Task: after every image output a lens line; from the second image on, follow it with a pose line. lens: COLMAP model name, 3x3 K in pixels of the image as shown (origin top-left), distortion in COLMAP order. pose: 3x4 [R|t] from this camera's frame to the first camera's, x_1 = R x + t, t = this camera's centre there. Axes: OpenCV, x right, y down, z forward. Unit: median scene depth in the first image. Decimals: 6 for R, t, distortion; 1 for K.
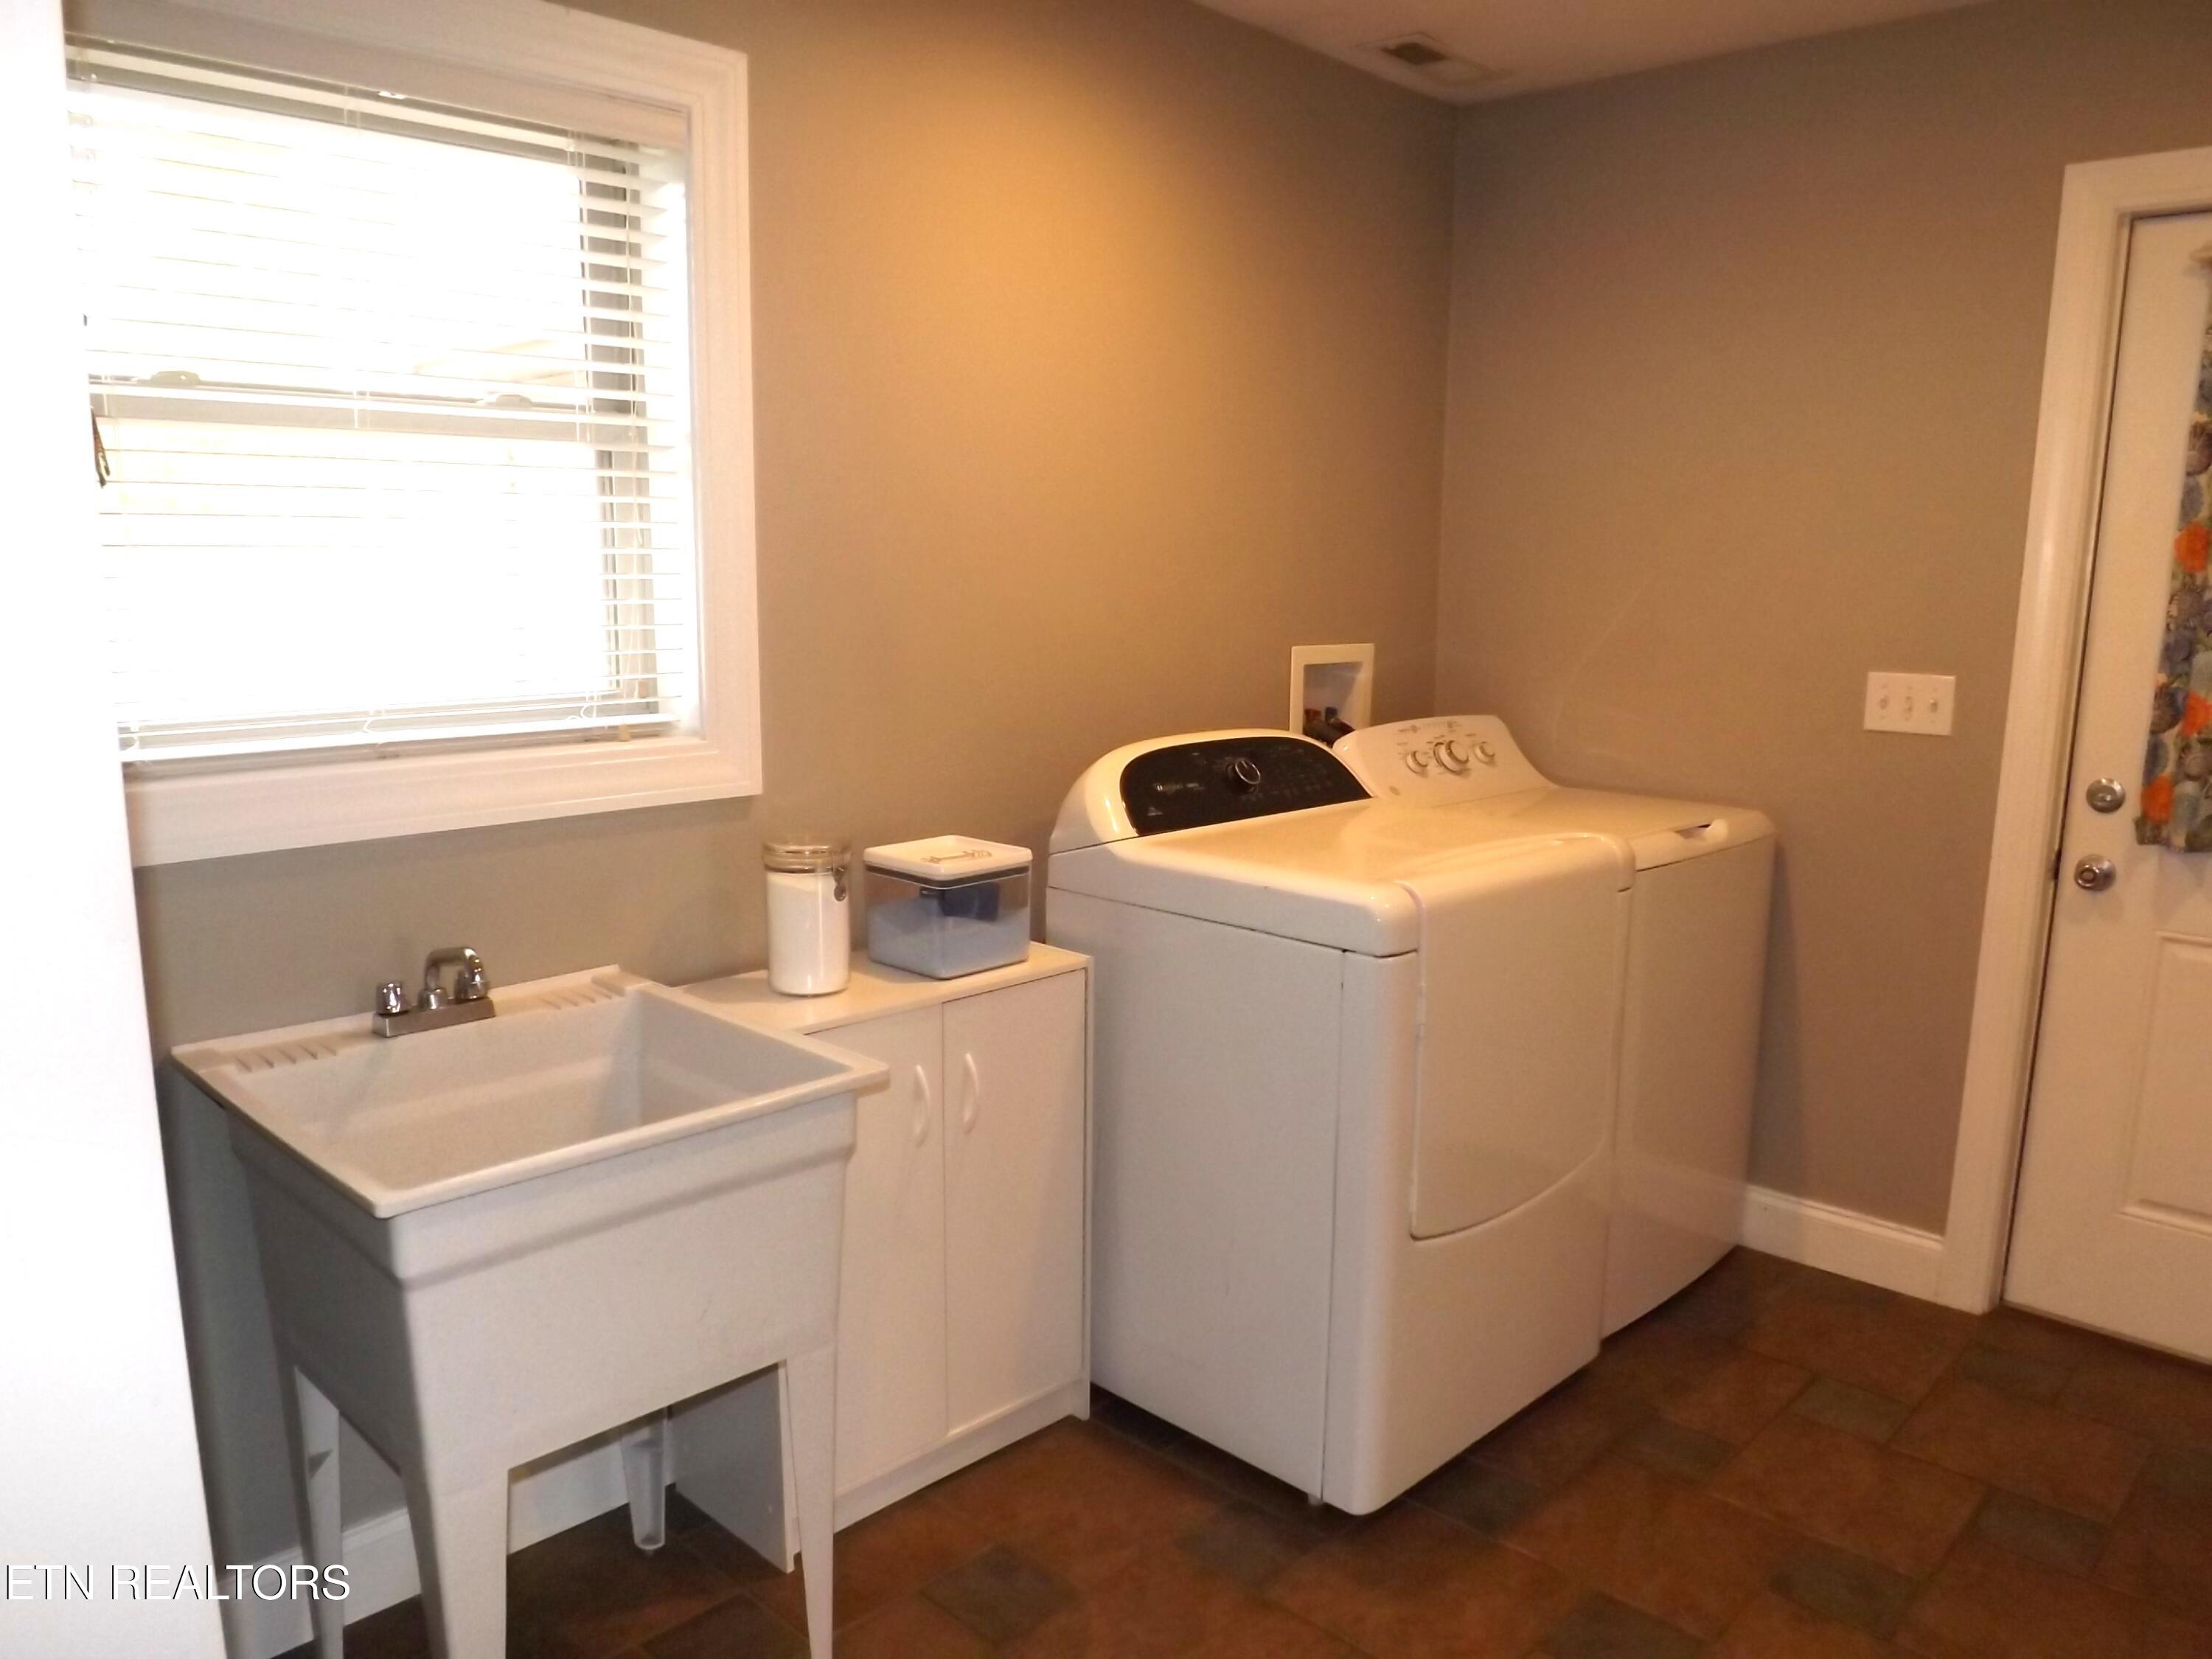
lens RADIAL K [[1592.5, 0, 1098.9], [0, 1592.5, 842.0], [0, 0, 1]] dist [-0.048600, 0.013282]
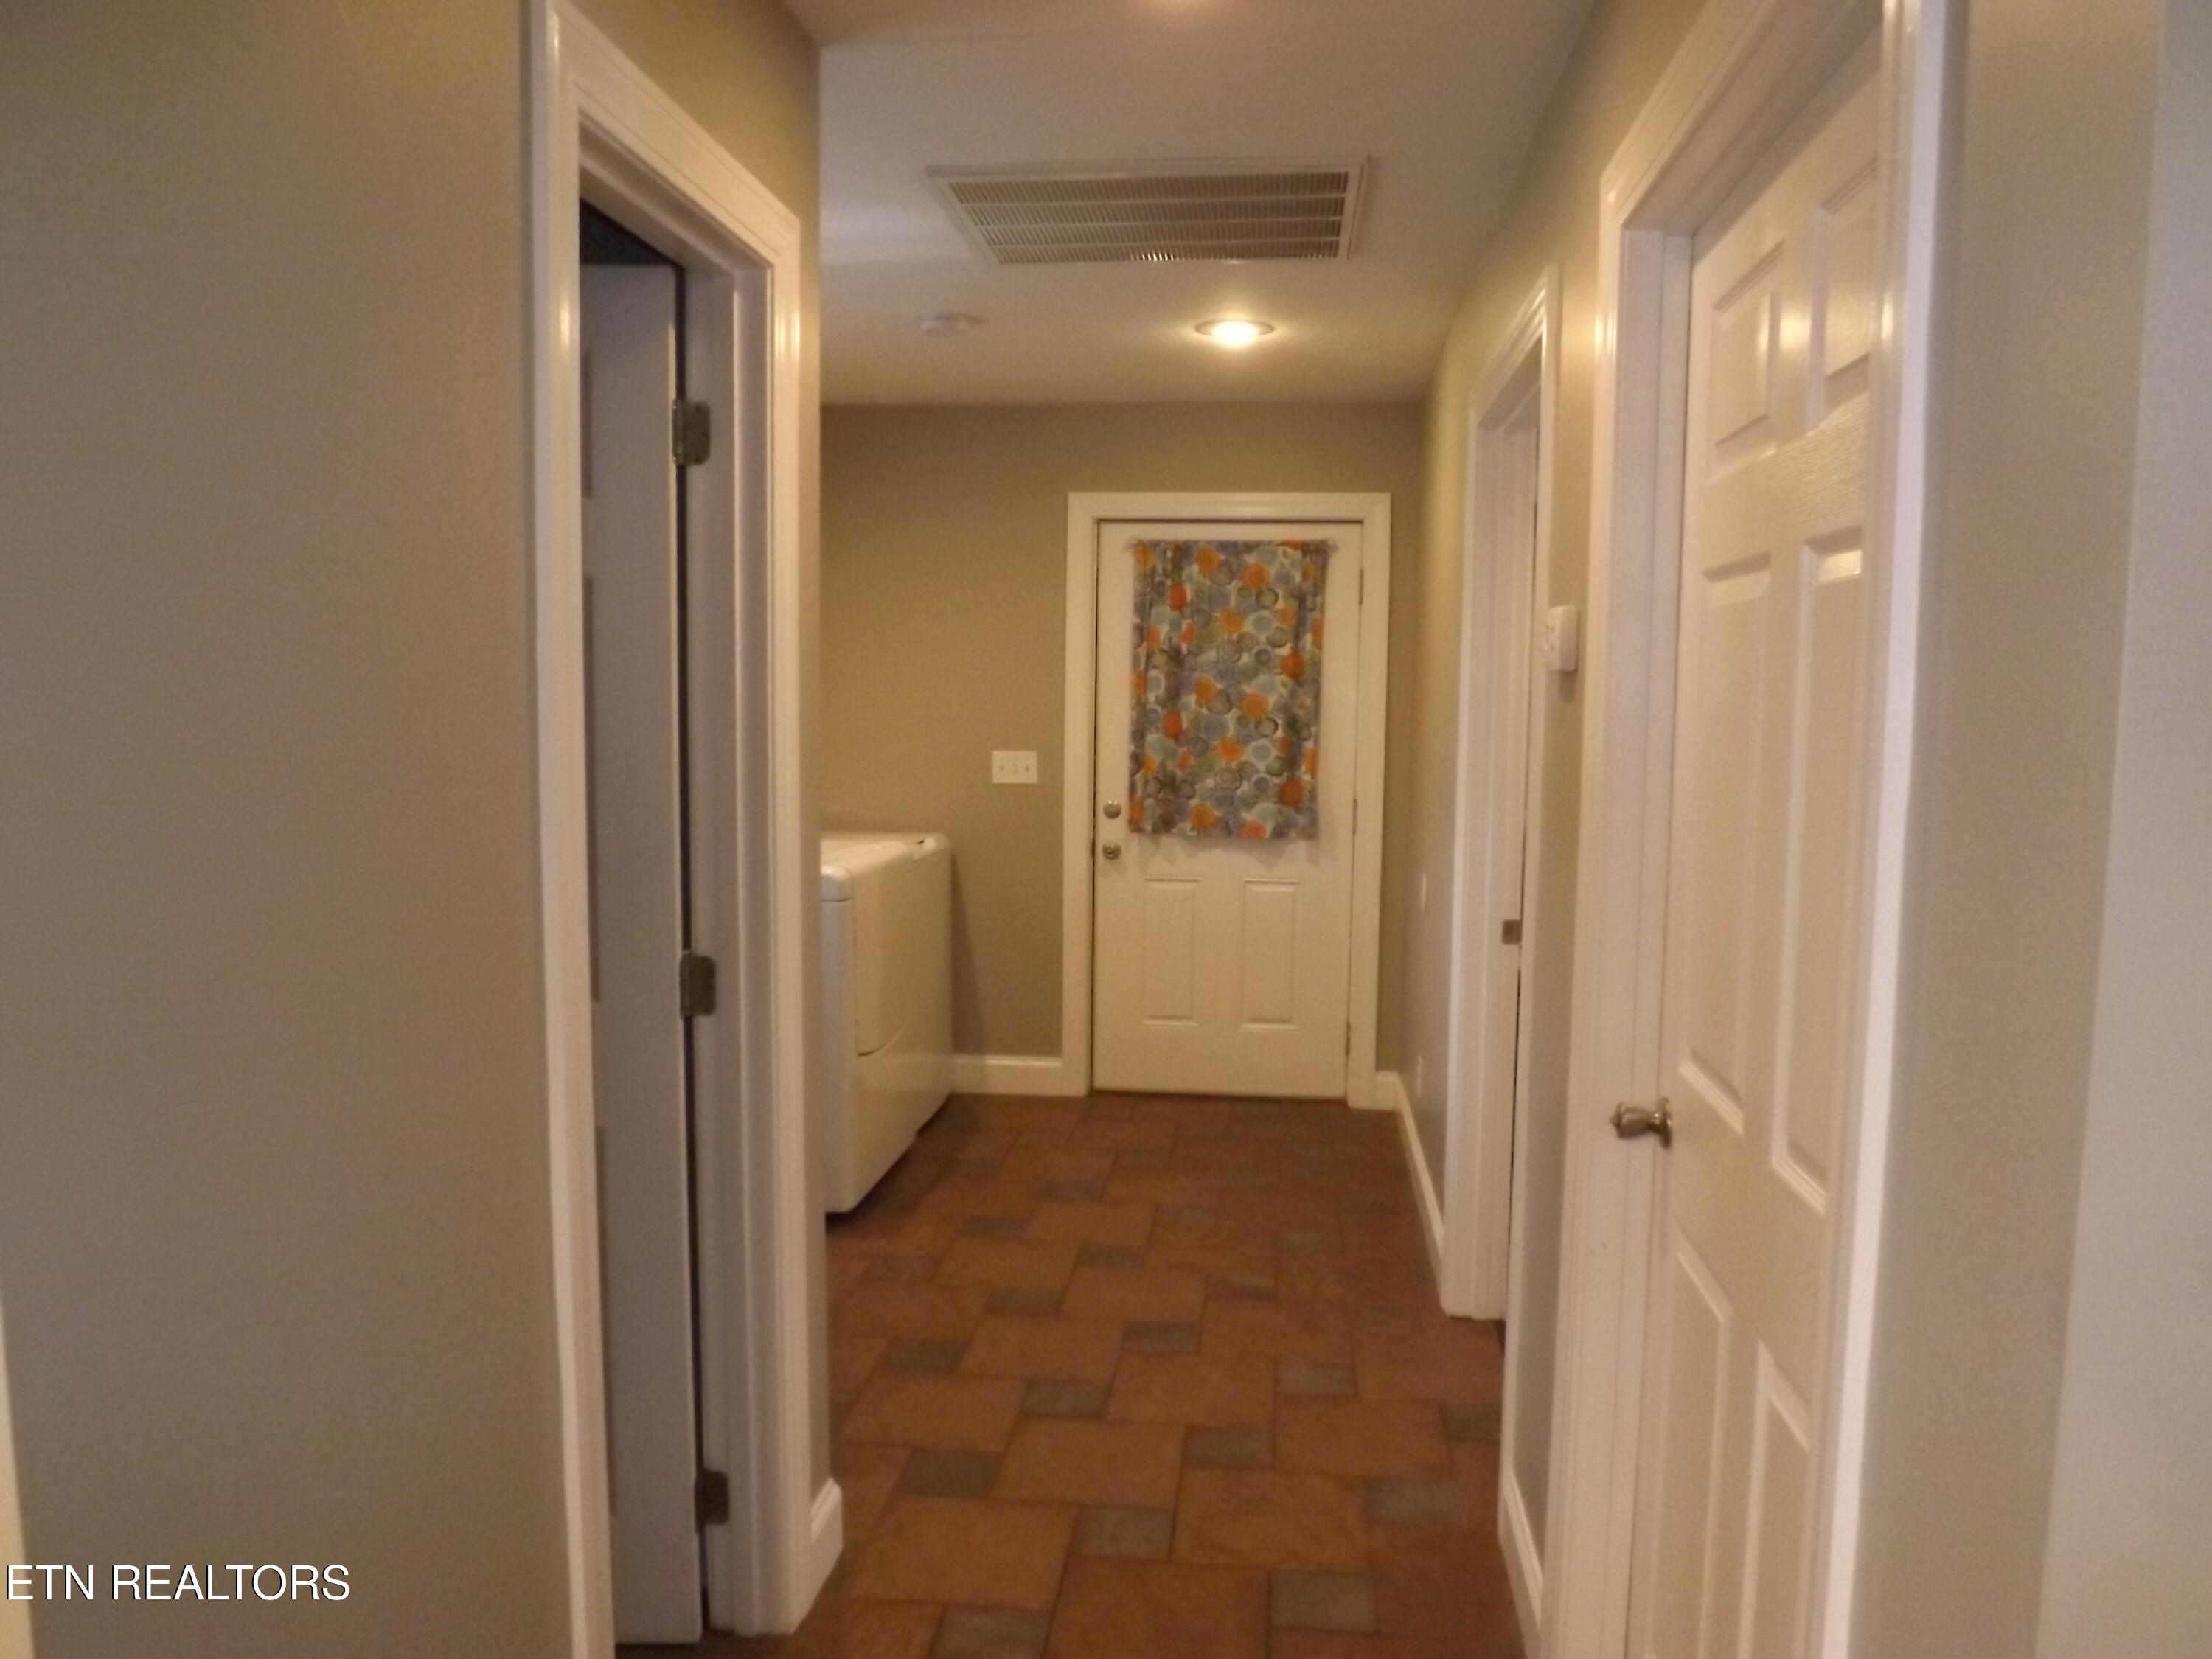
lens RADIAL K [[1592.5, 0, 1107.1], [0, 1592.5, 832.6], [0, 0, 1]] dist [-0.048600, 0.013282]
pose [[0.793965, -0.056499, 0.605332, -0.559525], [0.106925, 0.993129, -0.047551, 0.091851], [-0.598487, 0.102479, 0.794551, -0.562987]]
